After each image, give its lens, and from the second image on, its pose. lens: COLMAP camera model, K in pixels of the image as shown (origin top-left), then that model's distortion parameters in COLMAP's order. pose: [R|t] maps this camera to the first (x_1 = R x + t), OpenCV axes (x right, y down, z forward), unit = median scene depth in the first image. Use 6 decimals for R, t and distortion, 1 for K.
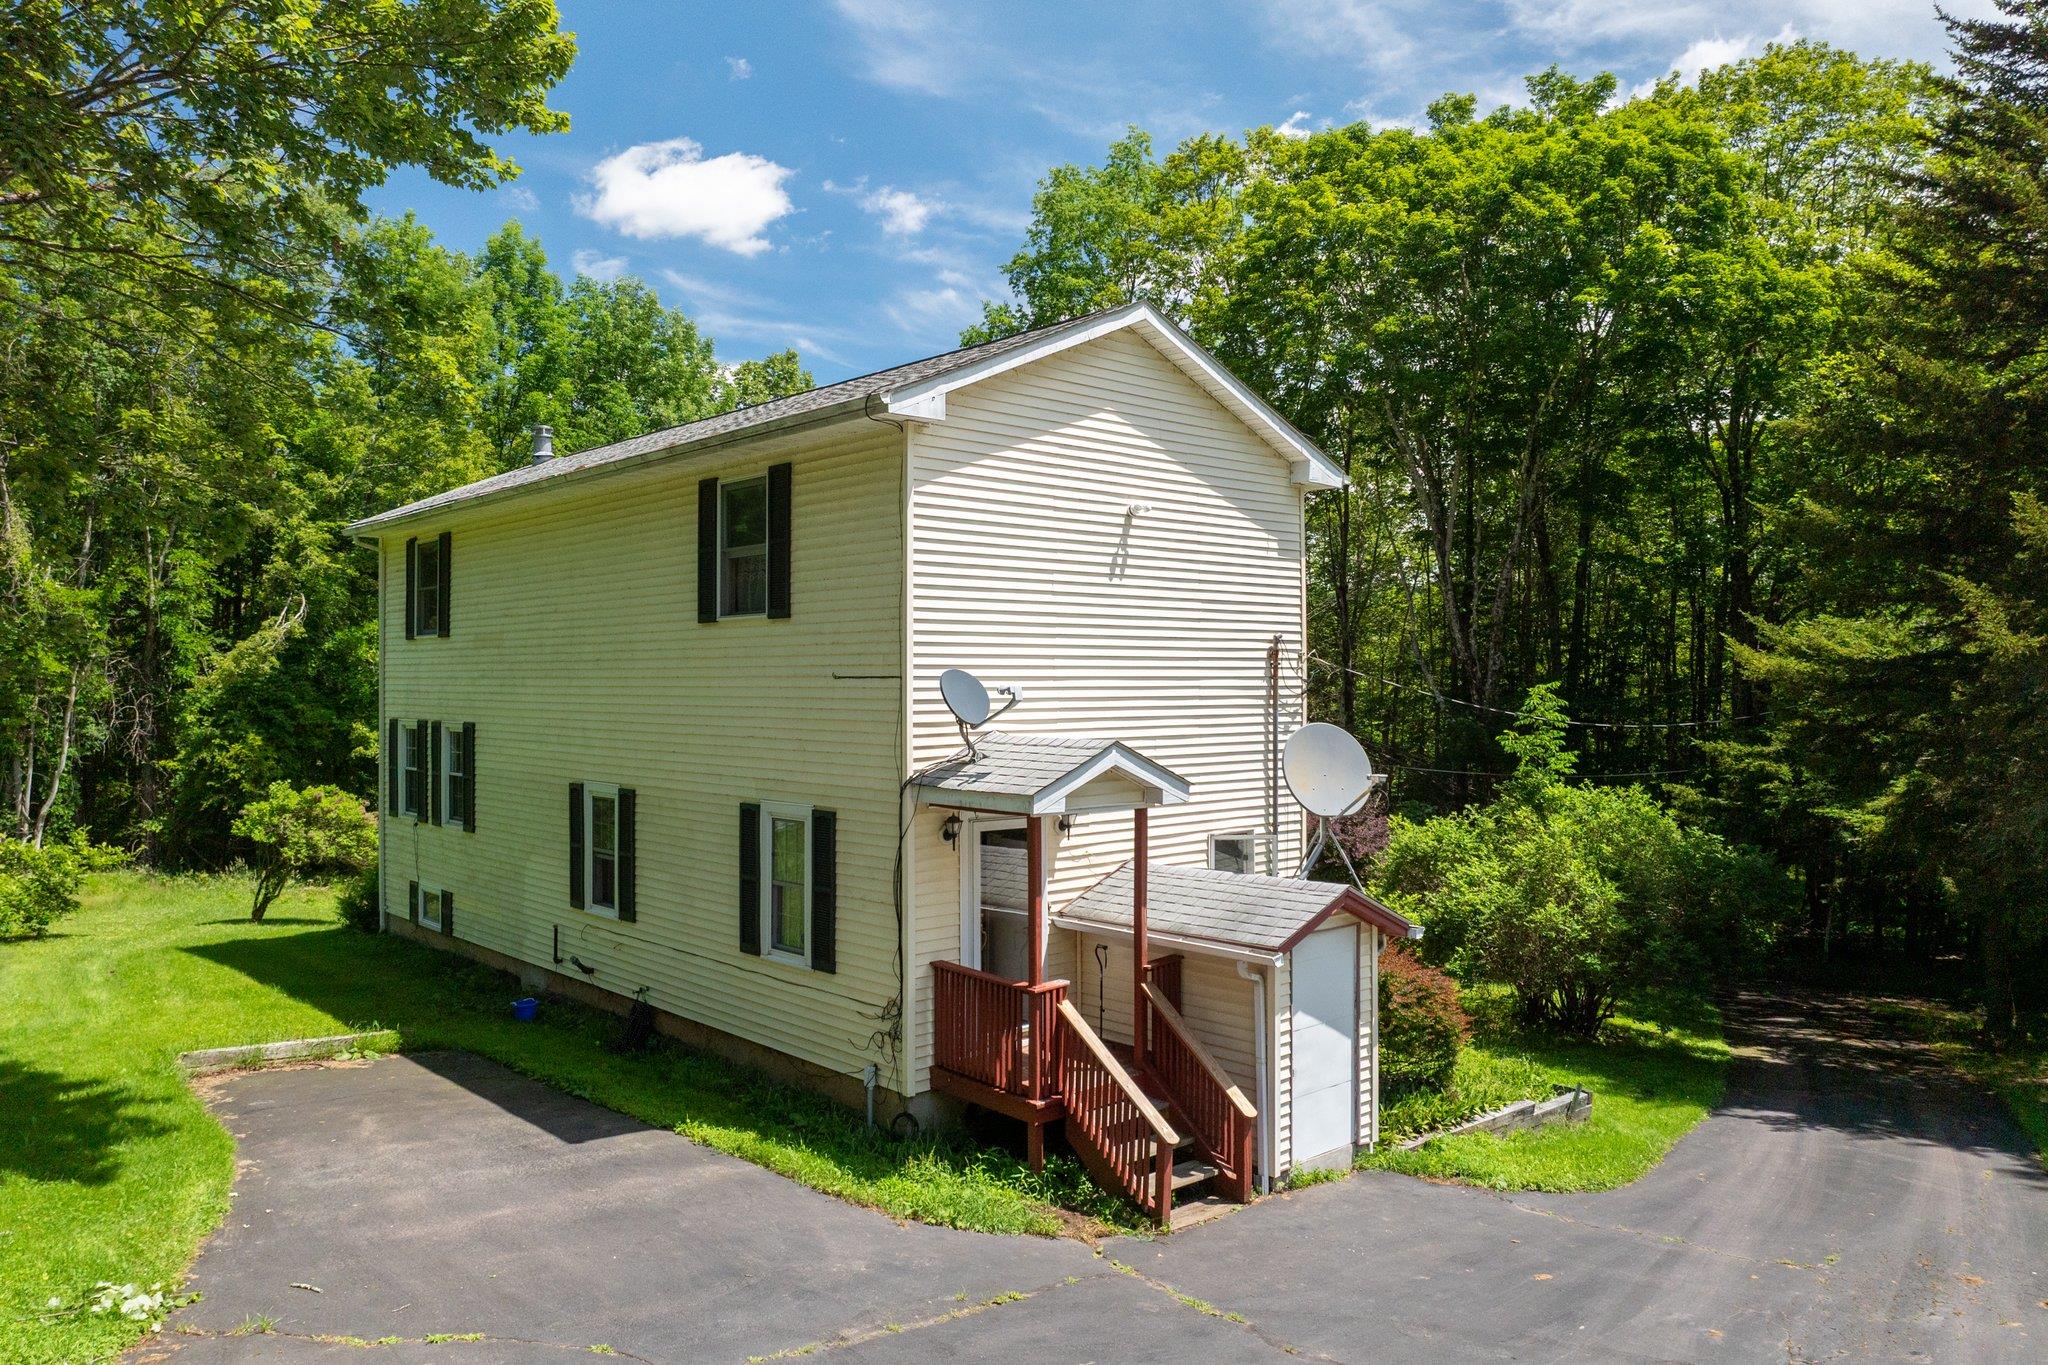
lens RADIAL K [[1421.2, 0, 1028.1], [0, 1421.2, 677.6], [0, 0, 1]] dist [-0.005907, -0.002979]
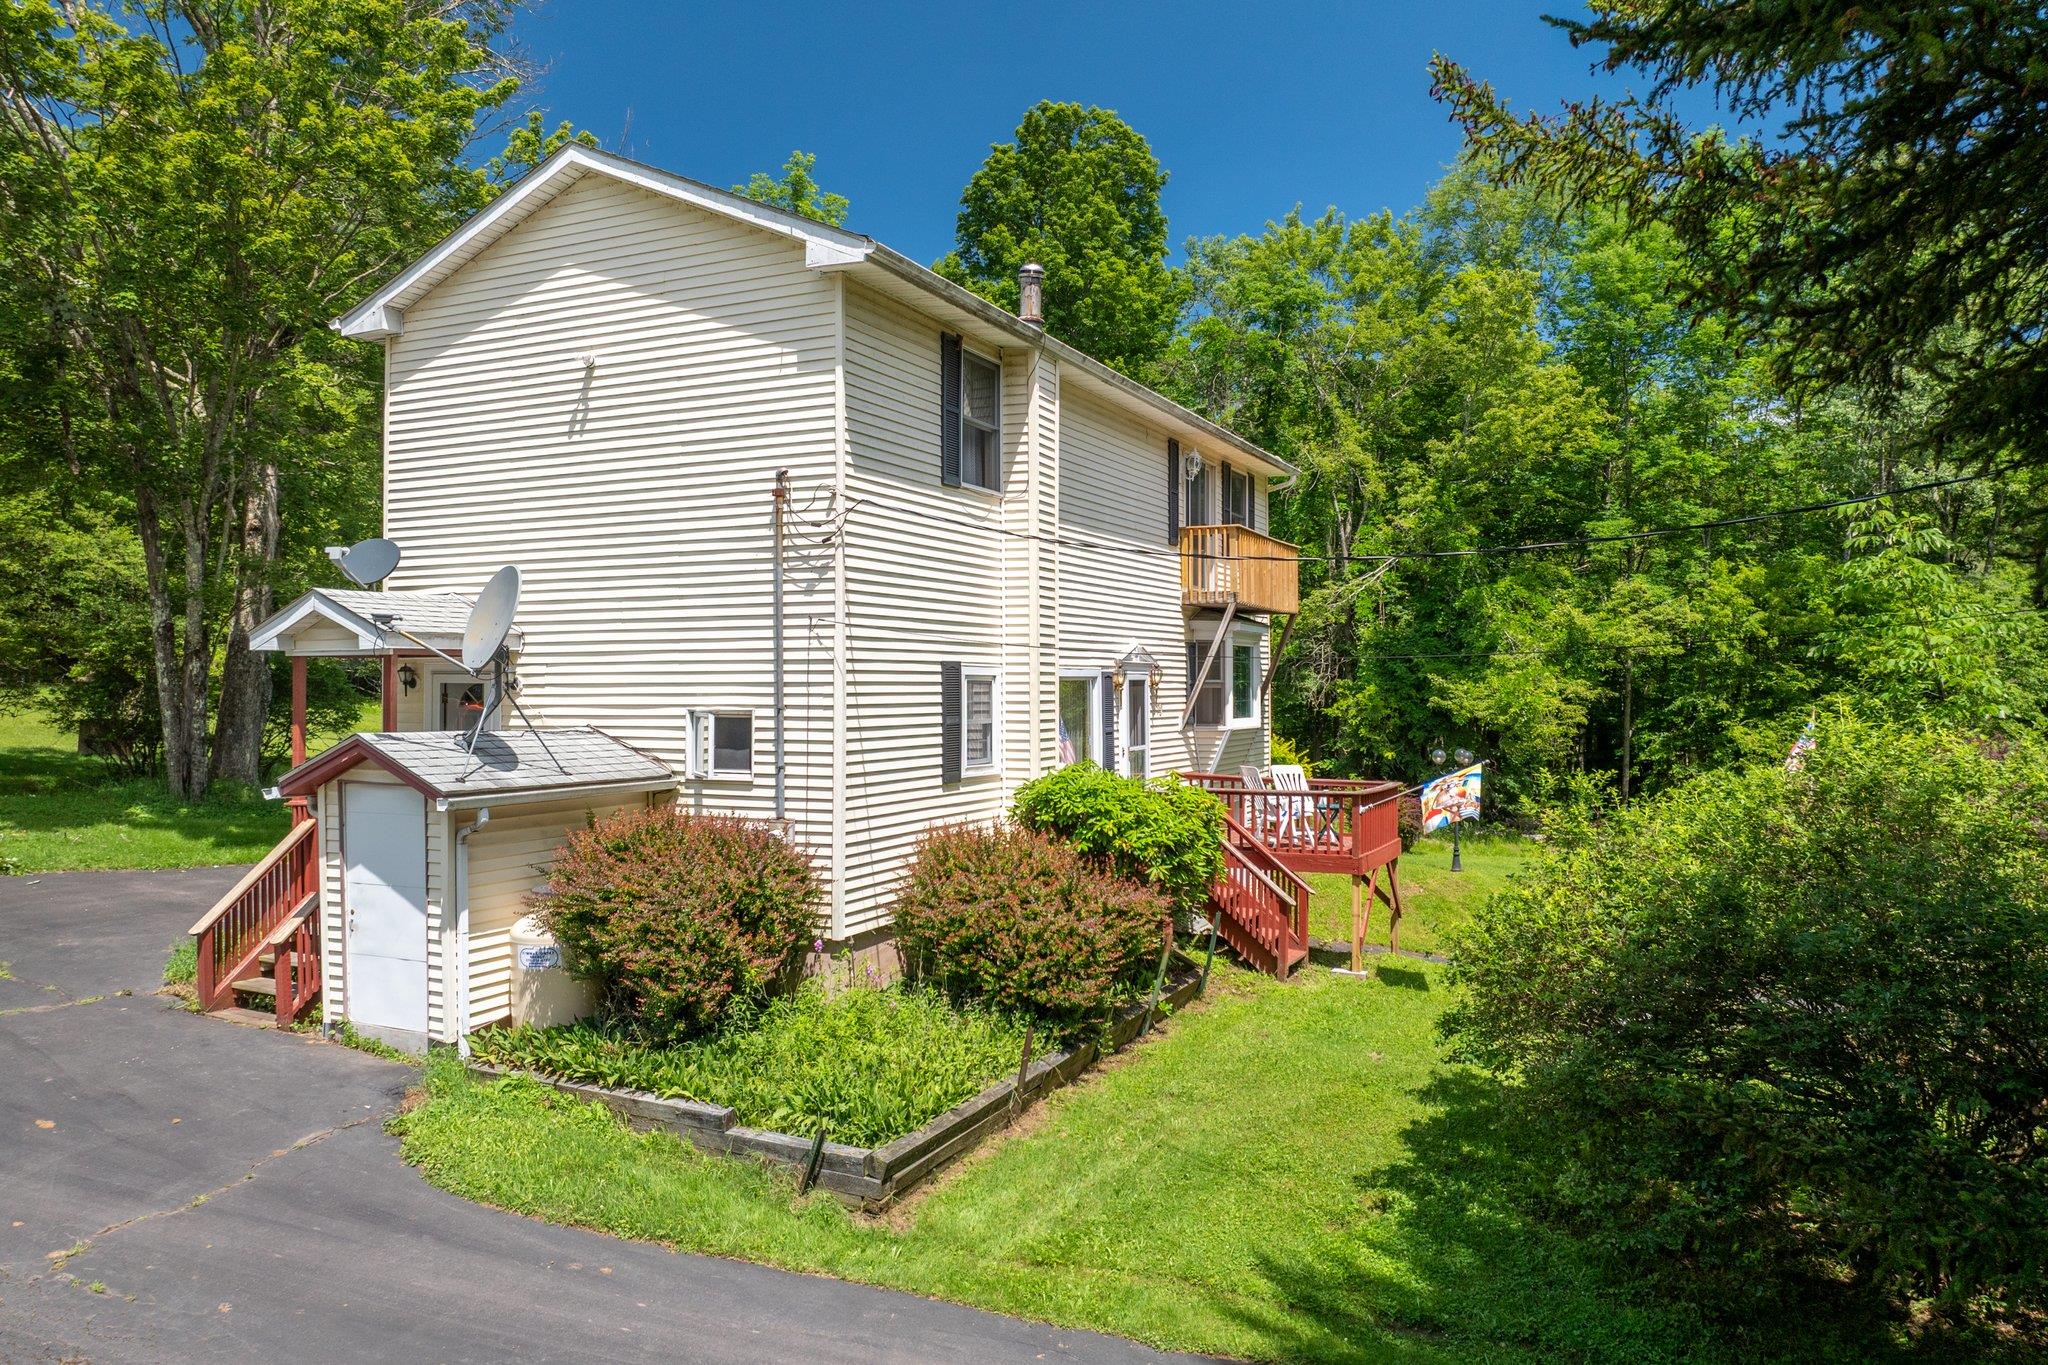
lens RADIAL K [[1421.2, 0, 1028.1], [0, 1421.2, 677.6], [0, 0, 1]] dist [-0.005907, -0.002979]
pose [[0.369767, -0.001688, -0.929123, 1.075757], [0.001024, 0.999998, -0.001409, 0.097466], [0.929124, -0.000431, 0.369768, 0.923779]]
